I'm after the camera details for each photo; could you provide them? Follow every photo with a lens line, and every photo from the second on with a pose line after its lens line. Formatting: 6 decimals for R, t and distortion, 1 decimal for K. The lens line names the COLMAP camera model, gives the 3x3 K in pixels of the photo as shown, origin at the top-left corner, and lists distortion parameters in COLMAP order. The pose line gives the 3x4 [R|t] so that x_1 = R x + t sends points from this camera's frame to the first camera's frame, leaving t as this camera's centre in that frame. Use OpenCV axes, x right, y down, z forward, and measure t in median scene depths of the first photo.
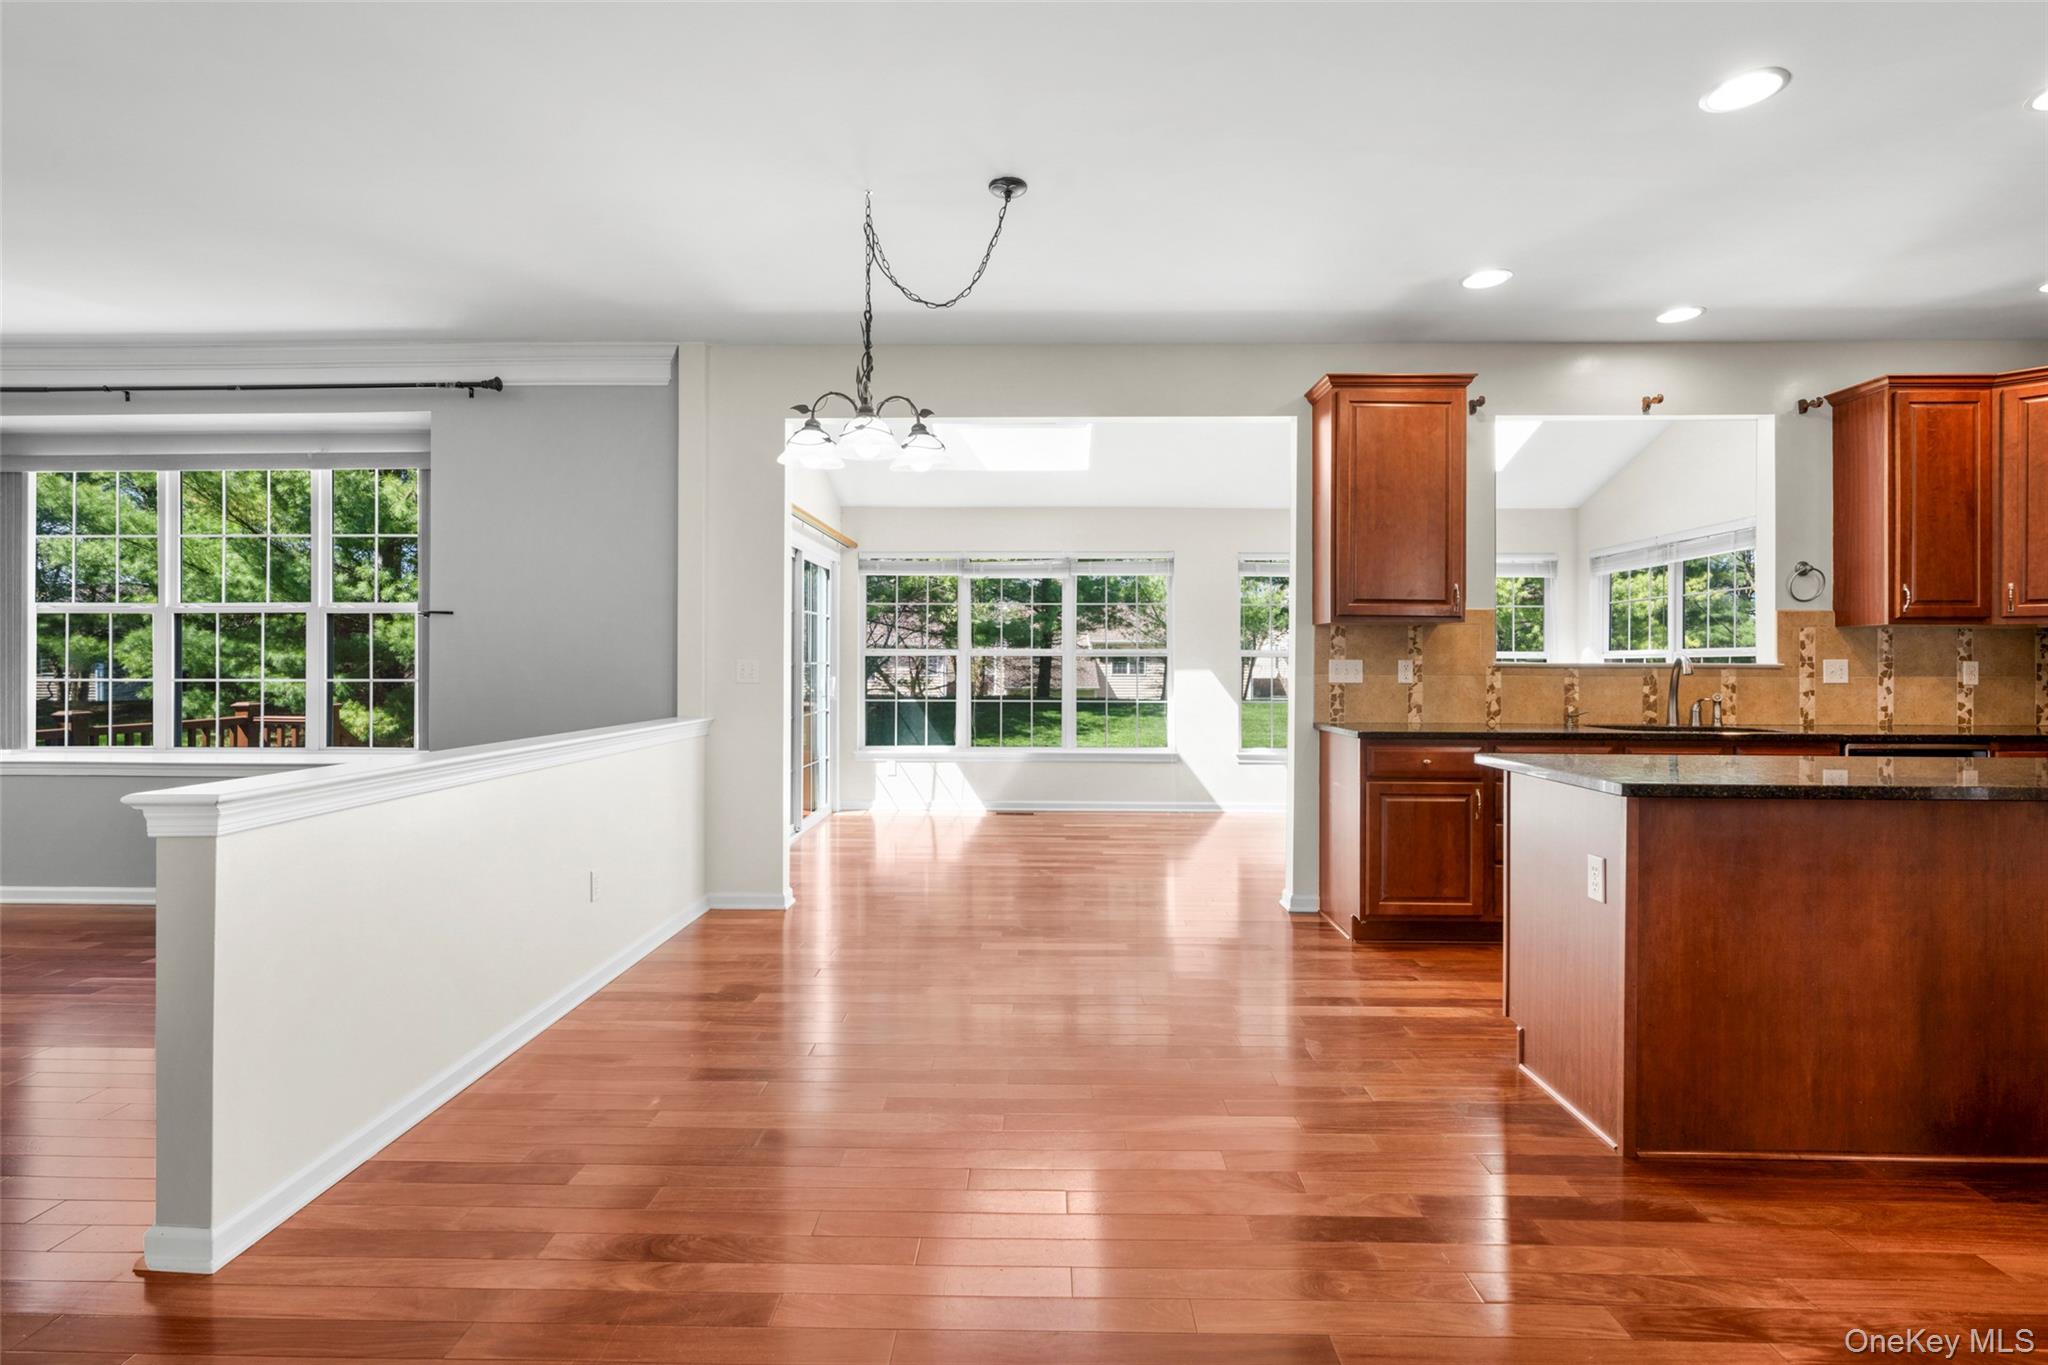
lens RADIAL K [[951.7, 0, 1016.5], [0, 951.7, 676.1], [0, 0, 1]] dist [-0.002706, 0.000636]
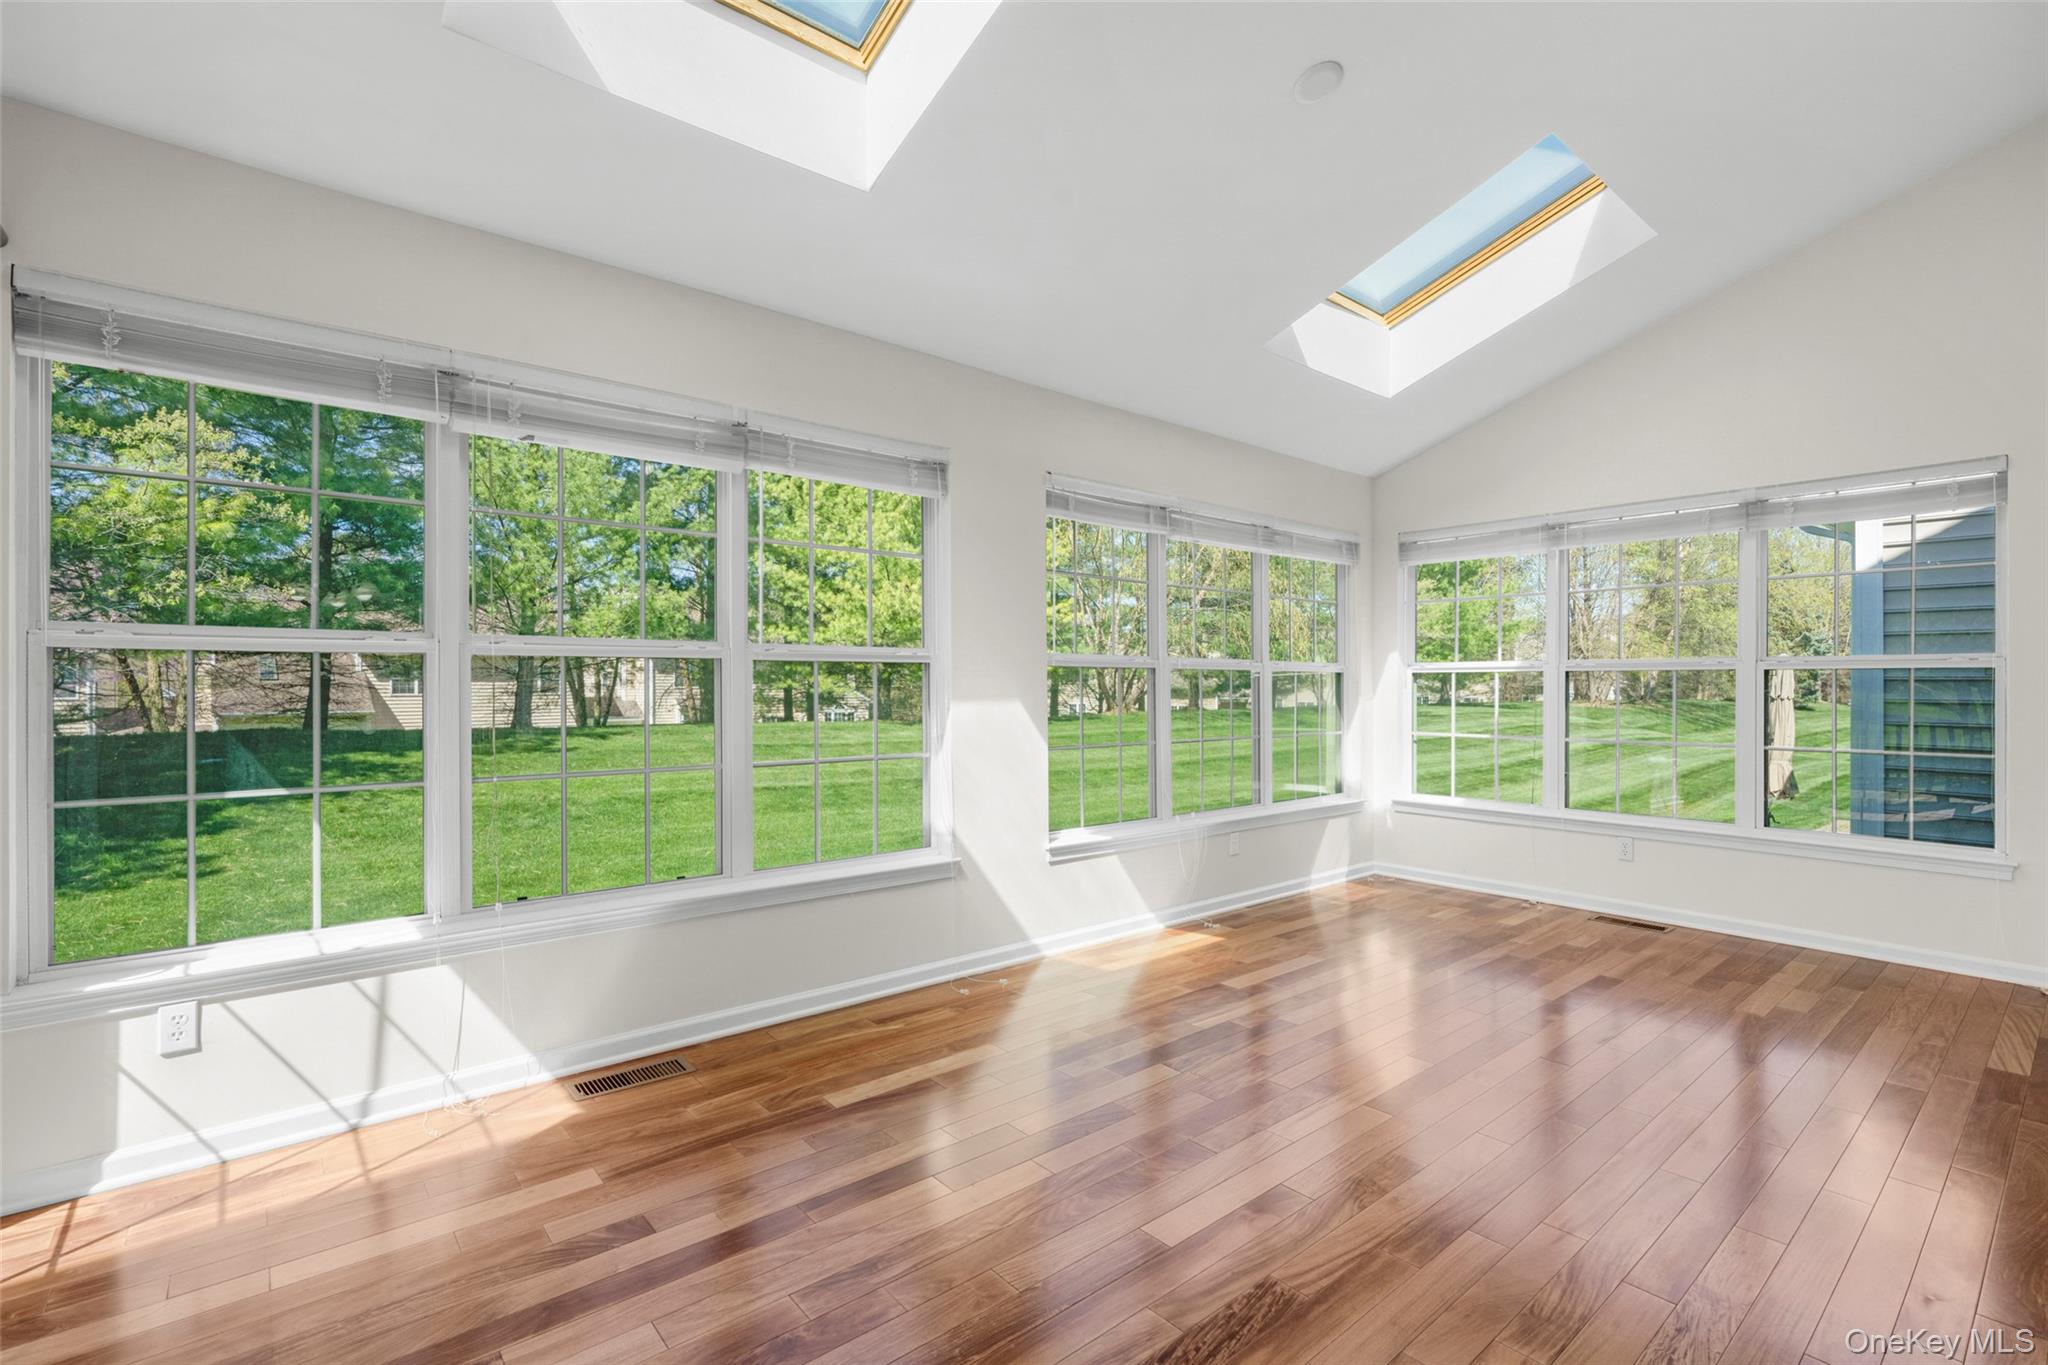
lens RADIAL K [[951.7, 0, 1041.2], [0, 951.7, 703.5], [0, 0, 1]] dist [-0.002706, 0.000636]
pose [[0.740586, -0.016664, 0.671755, -0.224935], [0.008694, 0.999846, 0.015219, -0.009559], [-0.671906, -0.005431, 0.740617, 1.011978]]
